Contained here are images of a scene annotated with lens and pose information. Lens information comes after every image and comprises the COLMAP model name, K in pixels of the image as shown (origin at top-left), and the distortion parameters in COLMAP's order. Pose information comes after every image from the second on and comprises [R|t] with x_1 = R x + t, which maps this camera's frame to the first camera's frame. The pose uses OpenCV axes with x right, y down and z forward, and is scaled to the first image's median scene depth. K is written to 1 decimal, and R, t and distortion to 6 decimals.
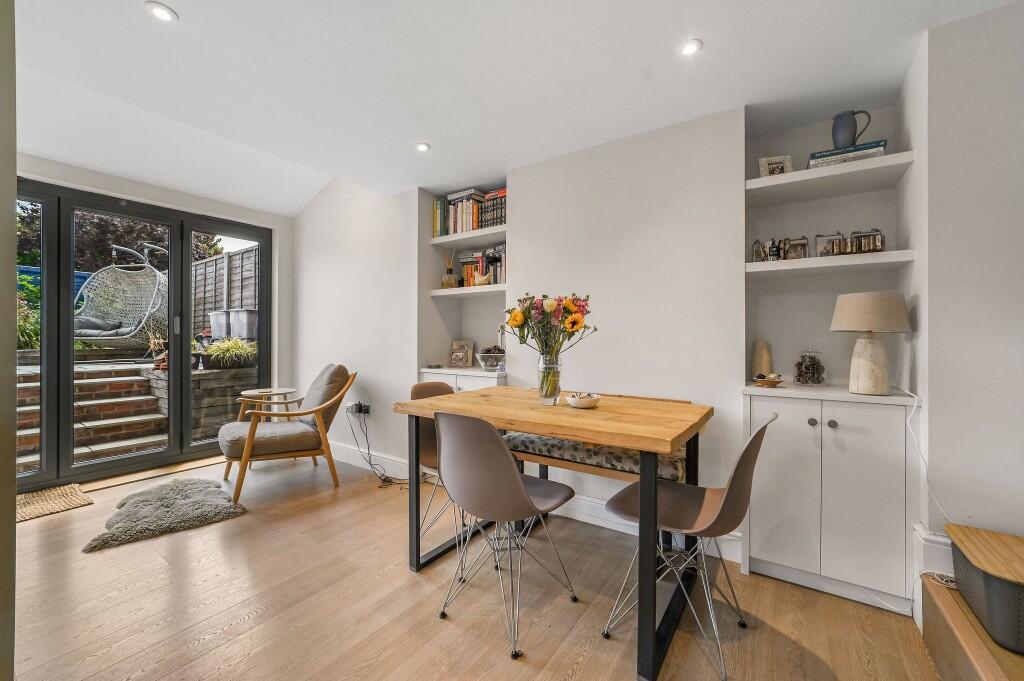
lens RADIAL K [[400.1, 0, 511.7], [0, 400.1, 330.8], [0, 0, 1]] dist [-0.028995, 0.009262]
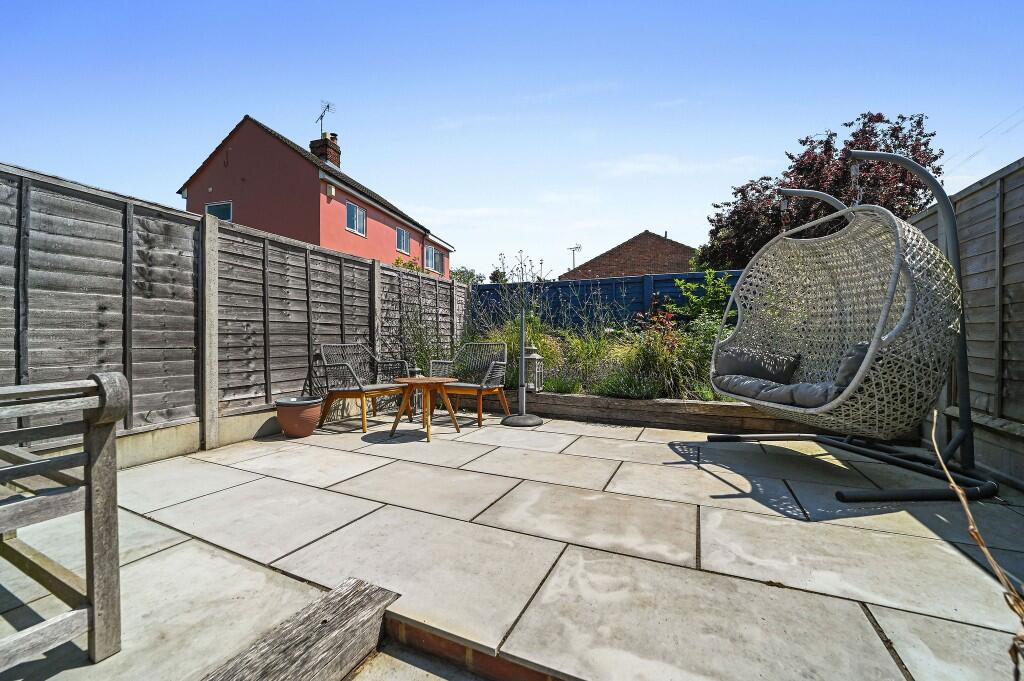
lens RADIAL K [[400.1, 0, 507.7], [0, 400.1, 338.0], [0, 0, 1]] dist [-0.006689, 0.000212]
pose [[0.151340, -0.000208, -0.988482, -1.300757], [0.019754, 0.999801, 0.002814, -0.113924], [0.988284, -0.019952, 0.151314, 1.311261]]
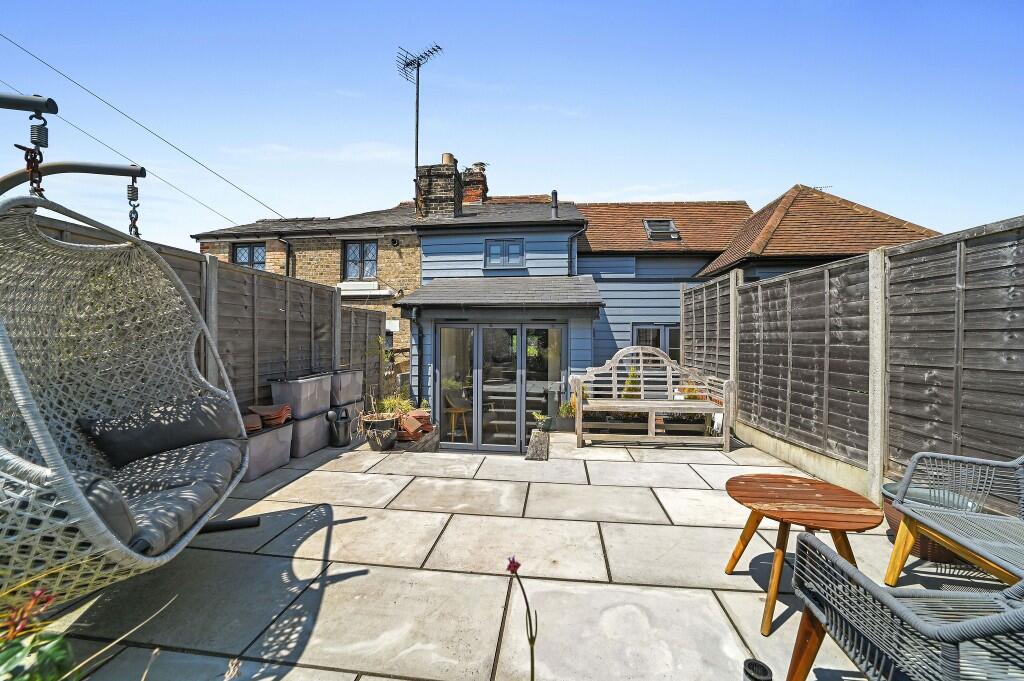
lens RADIAL K [[400.1, 0, 507.7], [0, 400.1, 338.0], [0, 0, 1]] dist [-0.006689, 0.000212]
pose [[-0.458285, -0.001478, 0.888804, -2.952302], [-0.018221, 0.999804, -0.007733, -0.218314], [-0.888618, -0.019739, -0.458222, 1.936258]]
